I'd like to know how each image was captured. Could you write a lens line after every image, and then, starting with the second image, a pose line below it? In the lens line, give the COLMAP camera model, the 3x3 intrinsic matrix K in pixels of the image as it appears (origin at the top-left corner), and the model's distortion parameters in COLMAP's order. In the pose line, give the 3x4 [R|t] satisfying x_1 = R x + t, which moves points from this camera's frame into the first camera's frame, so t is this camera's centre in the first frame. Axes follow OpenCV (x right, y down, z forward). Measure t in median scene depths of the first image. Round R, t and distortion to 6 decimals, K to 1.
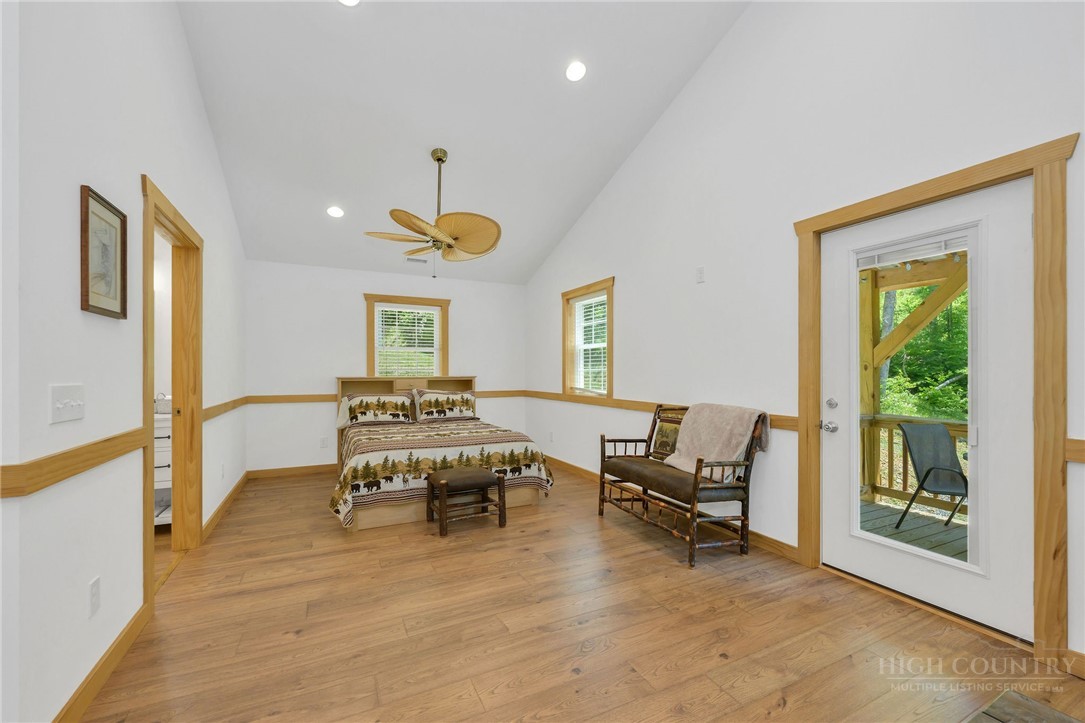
lens RADIAL K [[435.1, 0, 534.7], [0, 435.1, 370.3], [0, 0, 1]] dist [0.000047, -0.000001]
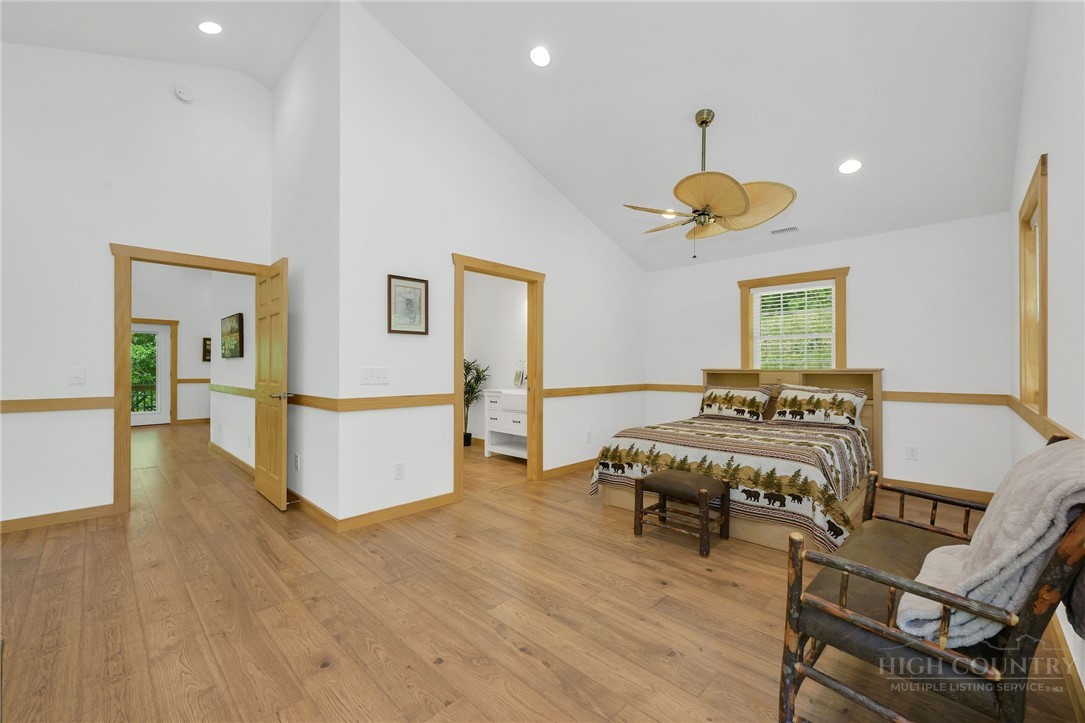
lens RADIAL K [[436.1, 0, 552.7], [0, 436.1, 362.2], [0, 0, 1]] dist [-0.001087, 0.000085]
pose [[0.352862, -0.010058, -0.935621, 0.535809], [0.003285, 0.999949, -0.009511, 0.011415], [0.935669, 0.000282, 0.352877, 0.428164]]
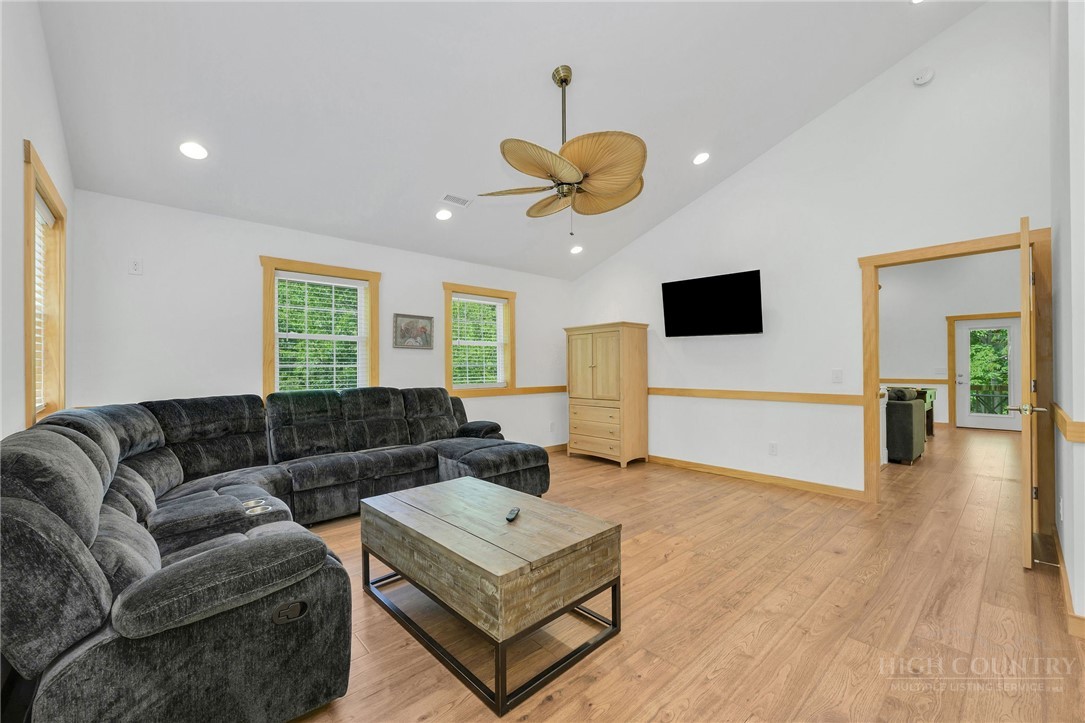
lens RADIAL K [[438.5, 0, 528.9], [0, 438.5, 367.0], [0, 0, 1]] dist [0.000233, 0.000129]
pose [[-0.963598, 0.007273, -0.267256, 0.376801], [0.008993, 0.999946, -0.005212, 0.003345], [0.267204, -0.007426, -0.963611, 0.677438]]
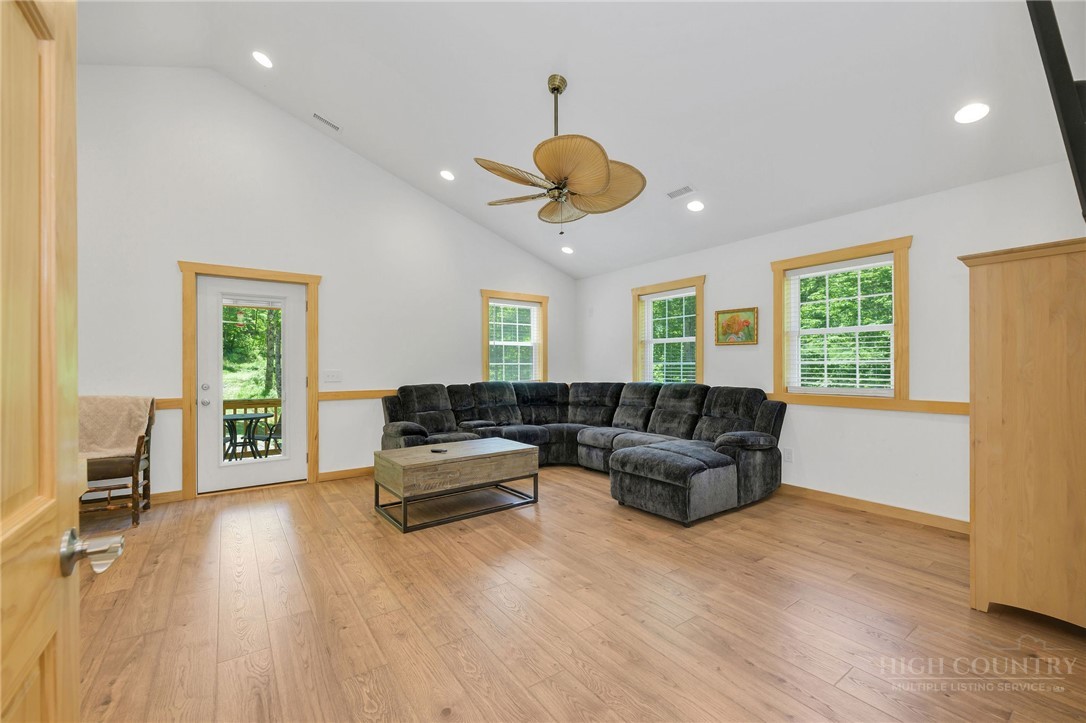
lens RADIAL K [[440.6, 0, 545.5], [0, 440.6, 367.2], [0, 0, 1]] dist [-0.001376, -0.000171]
pose [[-0.172481, 0.001458, 0.985012, -0.777543], [-0.001976, 0.999996, -0.001826, 0.004388], [-0.985011, -0.002261, -0.172478, 0.056696]]
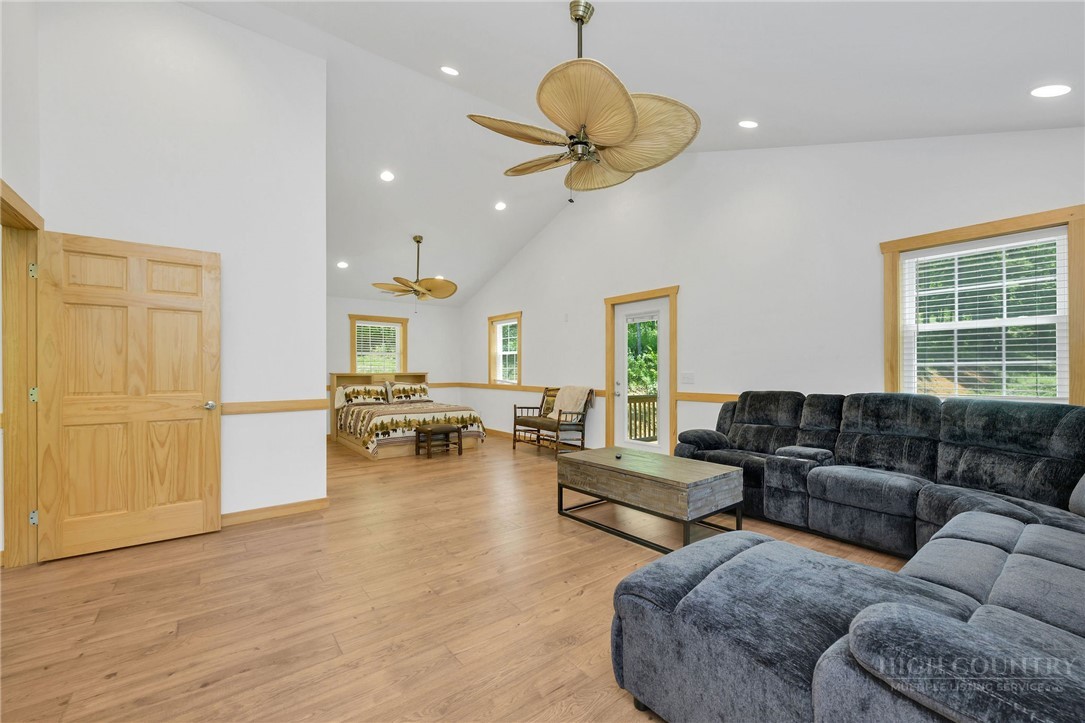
lens RADIAL K [[435.1, 0, 534.7], [0, 435.1, 370.3], [0, 0, 1]] dist [0.000047, -0.000001]
pose [[0.979537, -0.000907, 0.201261, -0.125462], [0.000169, 0.999993, 0.003688, 0.001095], [-0.201263, -0.003579, 0.979531, -0.773132]]
